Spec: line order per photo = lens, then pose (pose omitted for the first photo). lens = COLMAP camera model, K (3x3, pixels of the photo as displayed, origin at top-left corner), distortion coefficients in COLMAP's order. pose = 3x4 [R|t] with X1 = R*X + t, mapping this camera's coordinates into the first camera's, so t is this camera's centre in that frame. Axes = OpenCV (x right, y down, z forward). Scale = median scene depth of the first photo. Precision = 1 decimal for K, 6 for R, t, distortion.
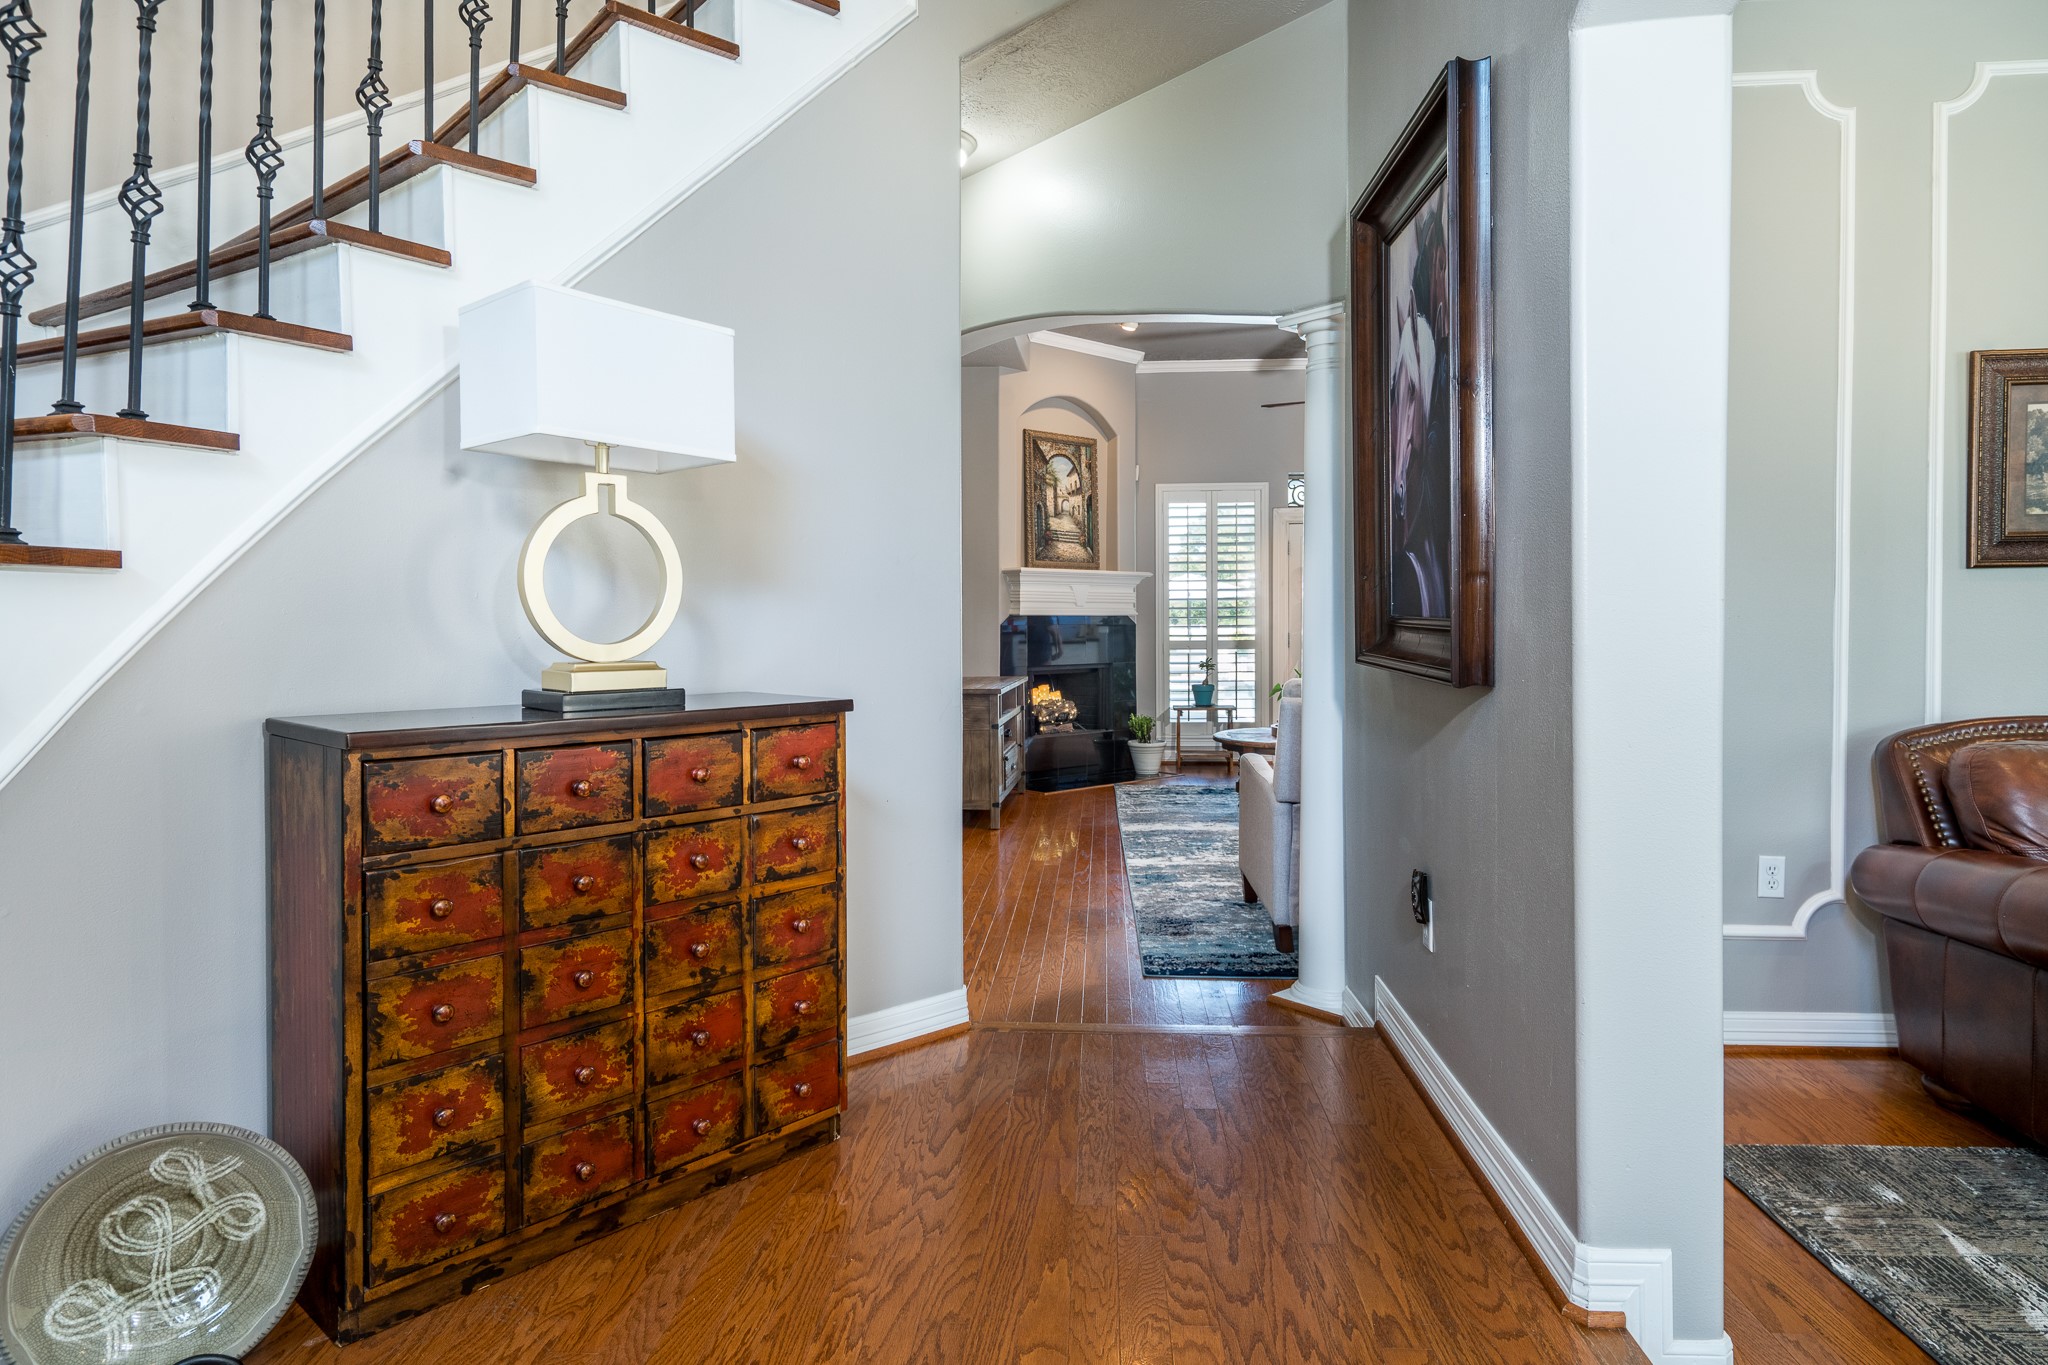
lens RADIAL K [[1168.9, 0, 1024.0], [0, 1168.9, 682.5], [0, 0, 1]] dist [0.001805, 0.000746]
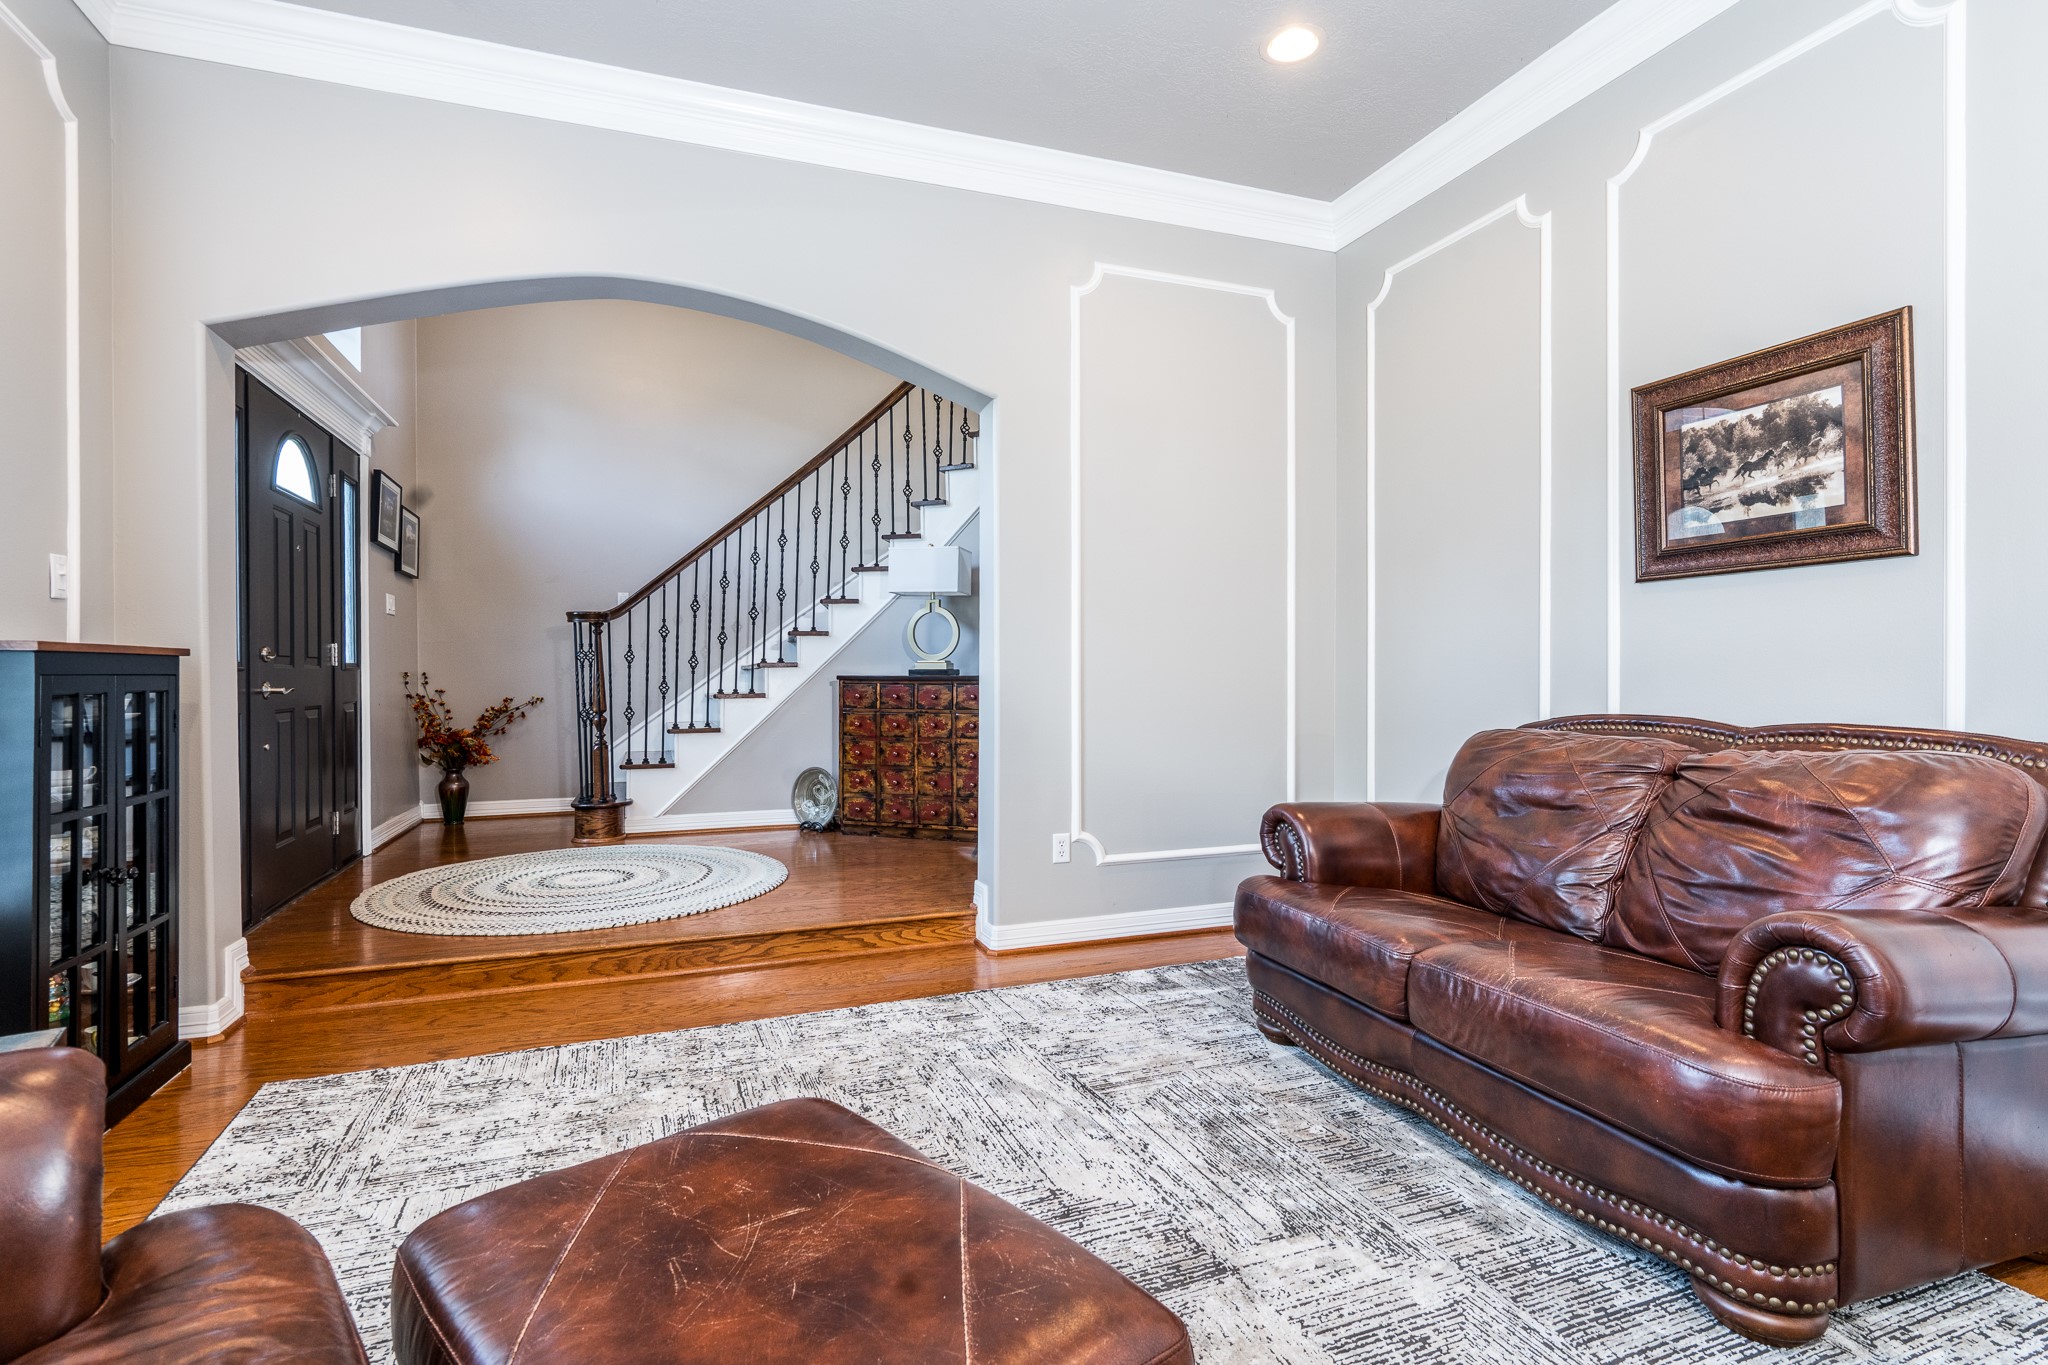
lens RADIAL K [[983.0, 0, 1024.0], [0, 983.0, 682.5], [0, 0, 1]] dist [0.000525, 0.000078]
pose [[0.410815, 0.019375, -0.911513, 2.086132], [-0.039033, 0.999231, 0.003647, 0.020985], [0.910883, 0.034080, 0.411255, 0.149399]]
